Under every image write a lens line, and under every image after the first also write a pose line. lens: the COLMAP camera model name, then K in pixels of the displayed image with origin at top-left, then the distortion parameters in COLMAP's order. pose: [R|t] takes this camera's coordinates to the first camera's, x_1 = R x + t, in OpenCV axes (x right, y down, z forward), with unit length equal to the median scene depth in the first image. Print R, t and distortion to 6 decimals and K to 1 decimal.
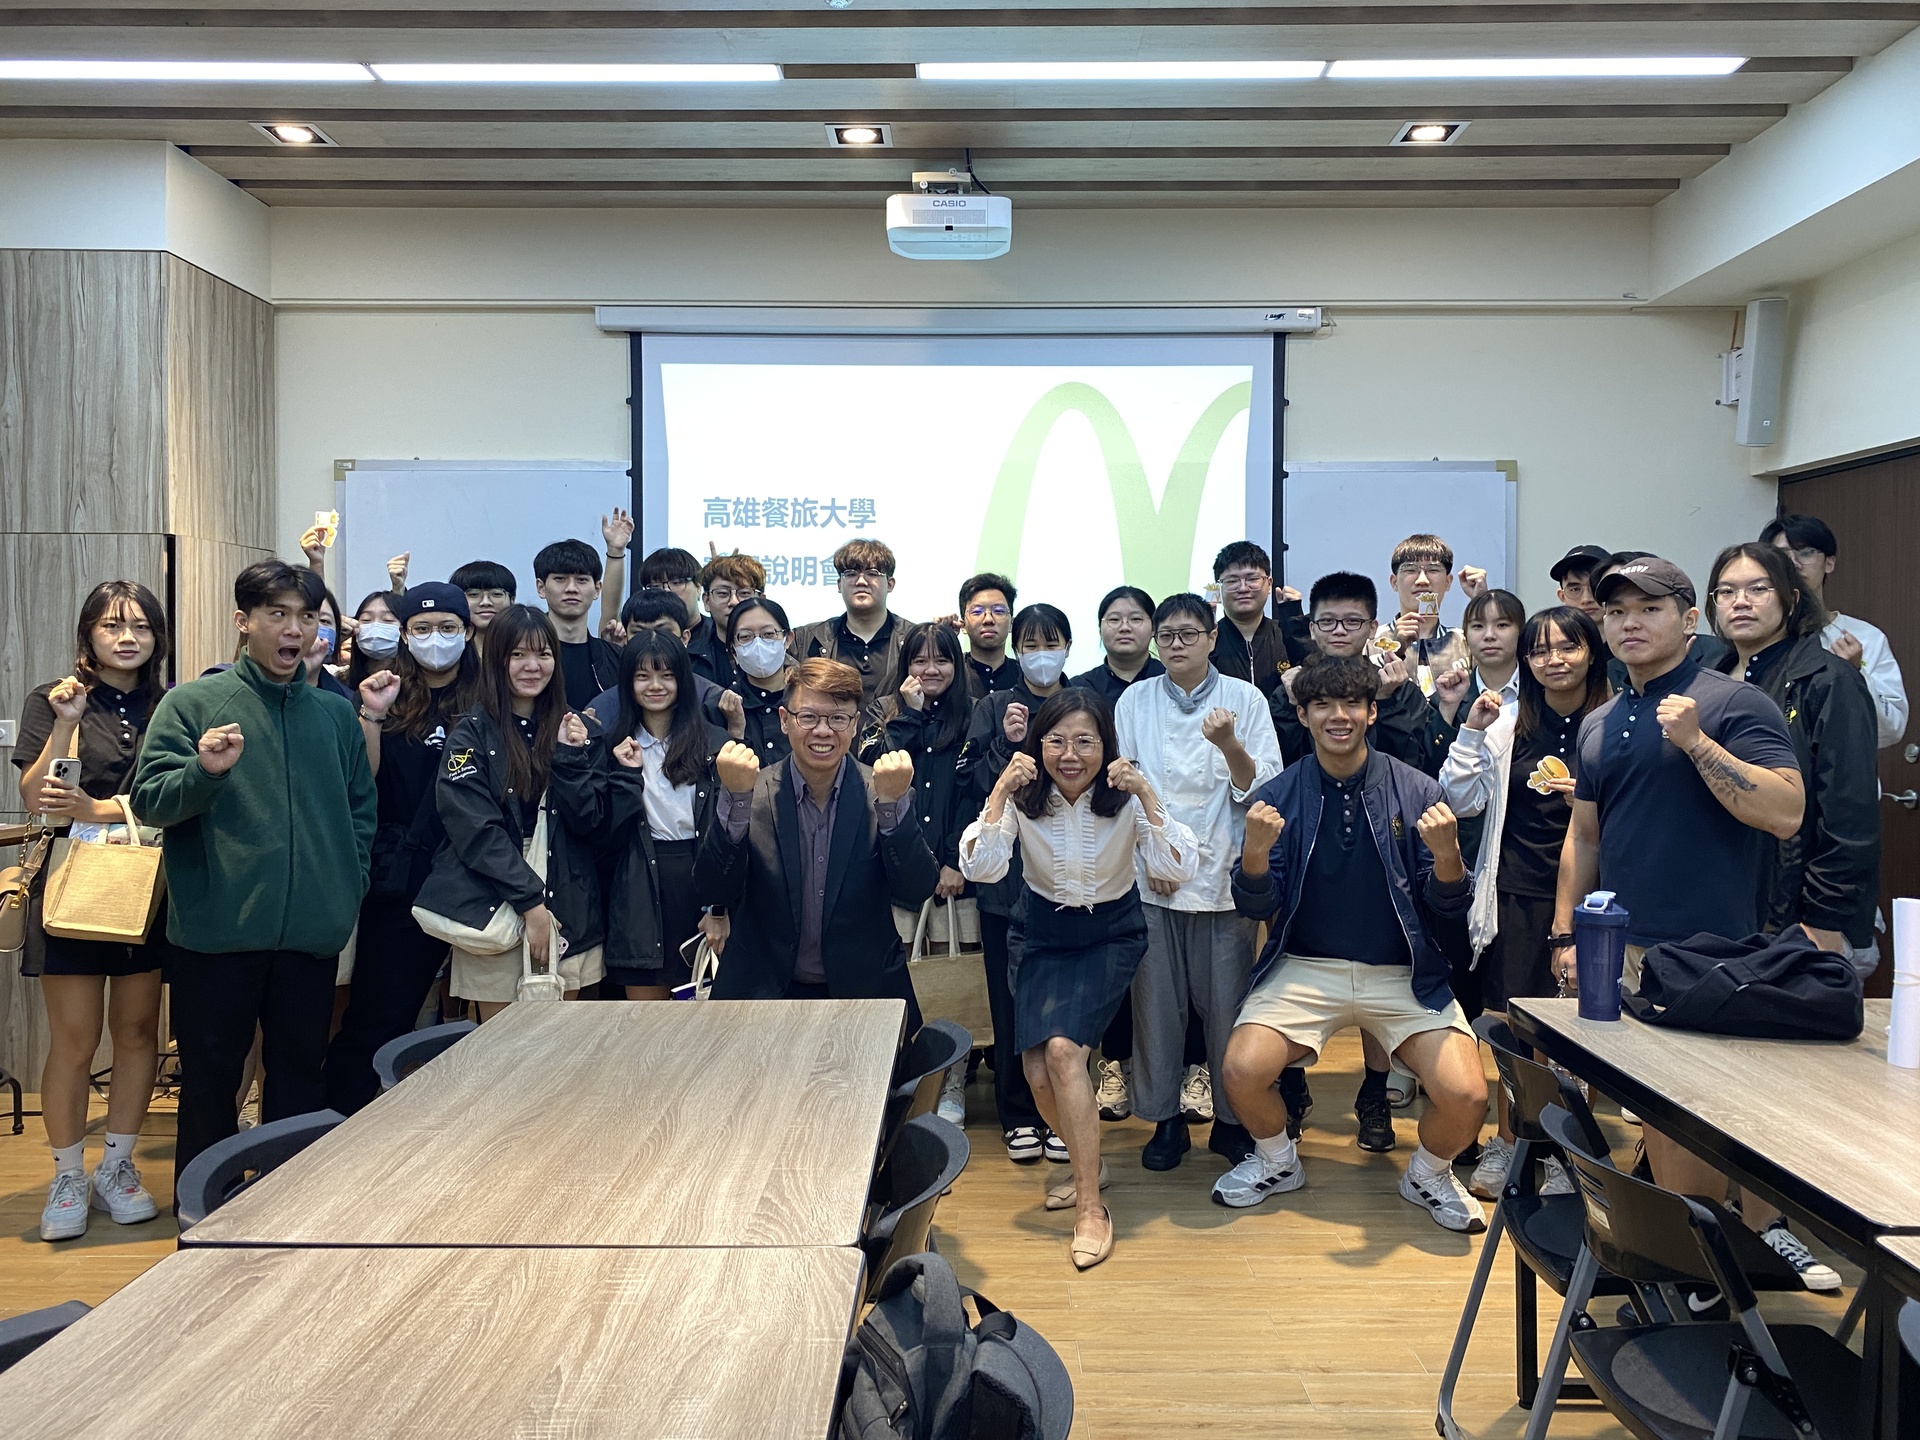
lens RADIAL K [[1449.4, 0, 956.2], [0, 1449.4, 698.3], [0, 0, 1]] dist [0.005130, 0.001084]
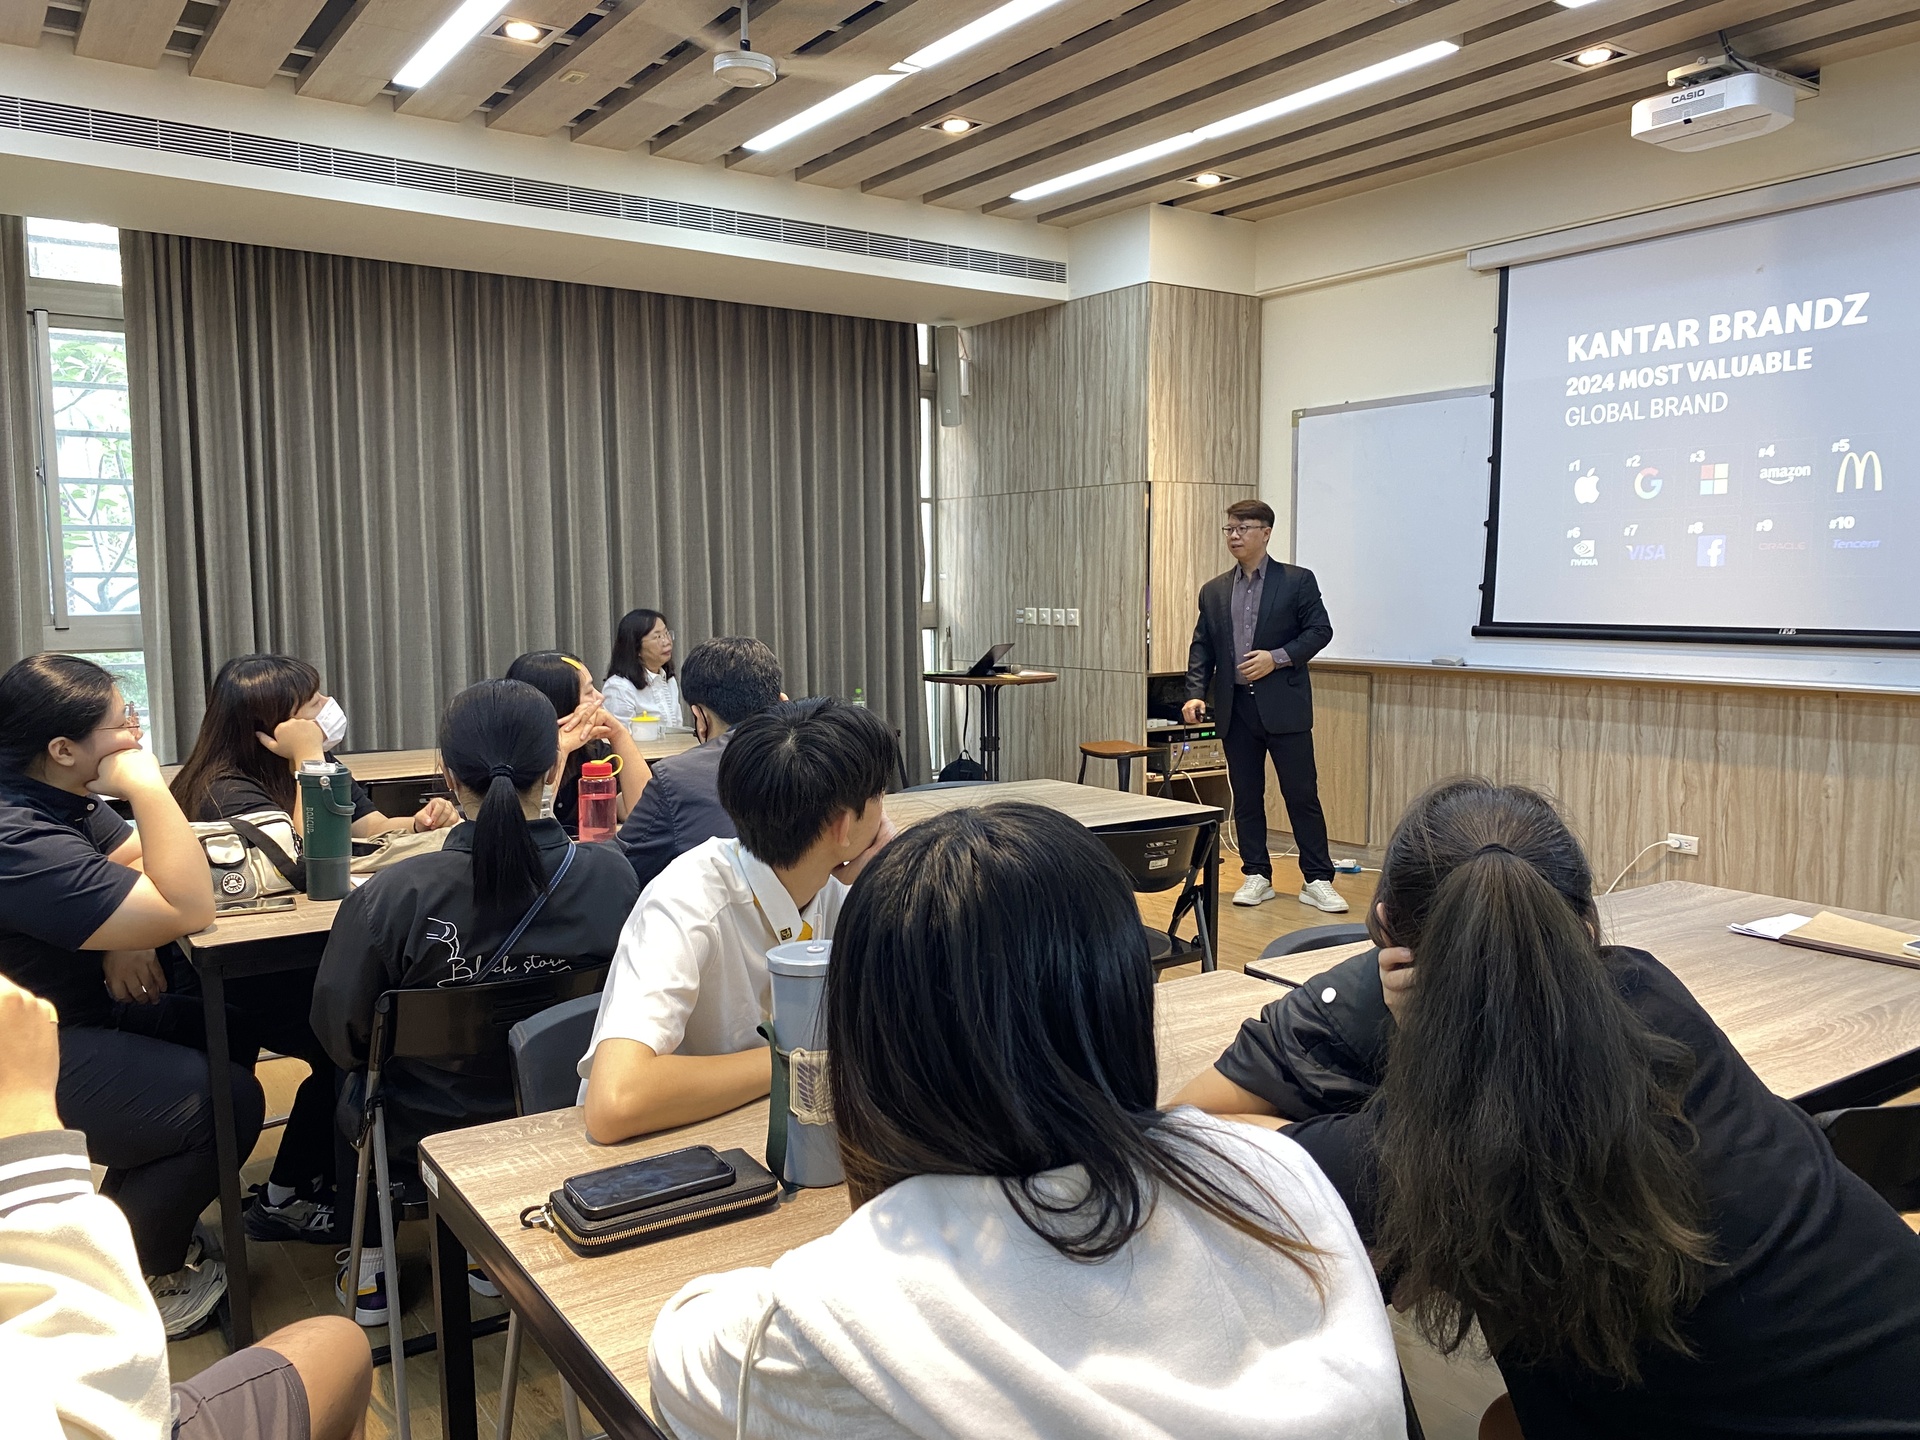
lens RADIAL K [[1446.7, 0, 955.3], [0, 1446.7, 708.9], [0, 0, 1]] dist [0.005930, -0.000266]
pose [[0.582888, 0.065041, -0.809945, 0.529008], [-0.006650, 0.997140, 0.075287, 0.005772], [0.812525, -0.038498, 0.581654, -0.002016]]
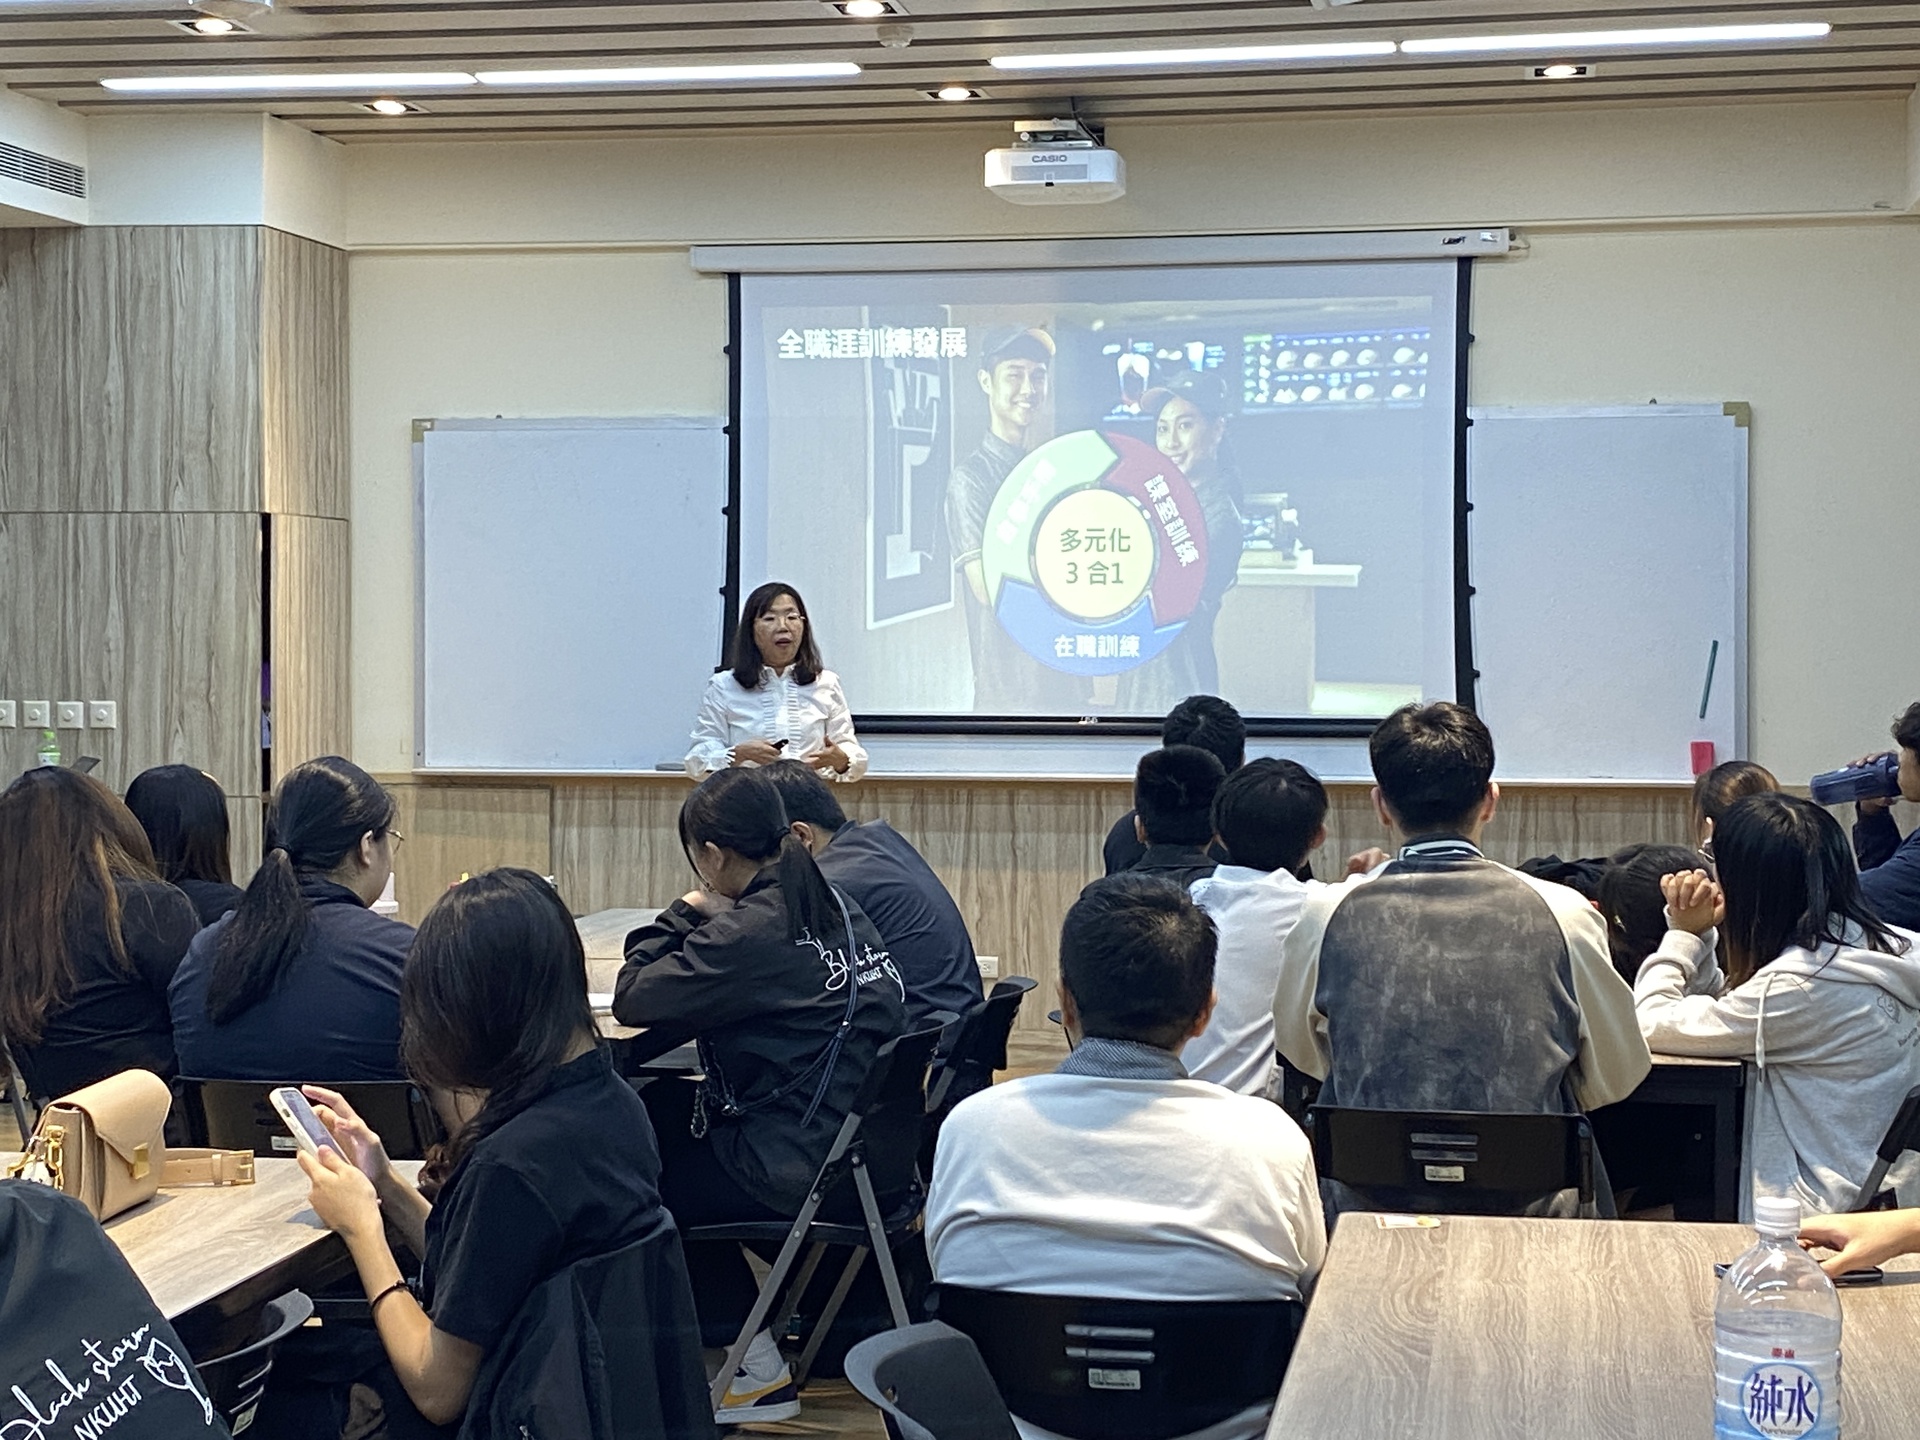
lens RADIAL K [[3206.7, 0, 961.5], [0, 3206.7, 685.7], [0, 0, 1]] dist [0.145966, -0.398670]
pose [[0.984529, 0.002914, -0.175200, 0.306604], [-0.003246, 0.999993, -0.001609, 0.005916], [0.175194, 0.002152, 0.984532, -1.073101]]
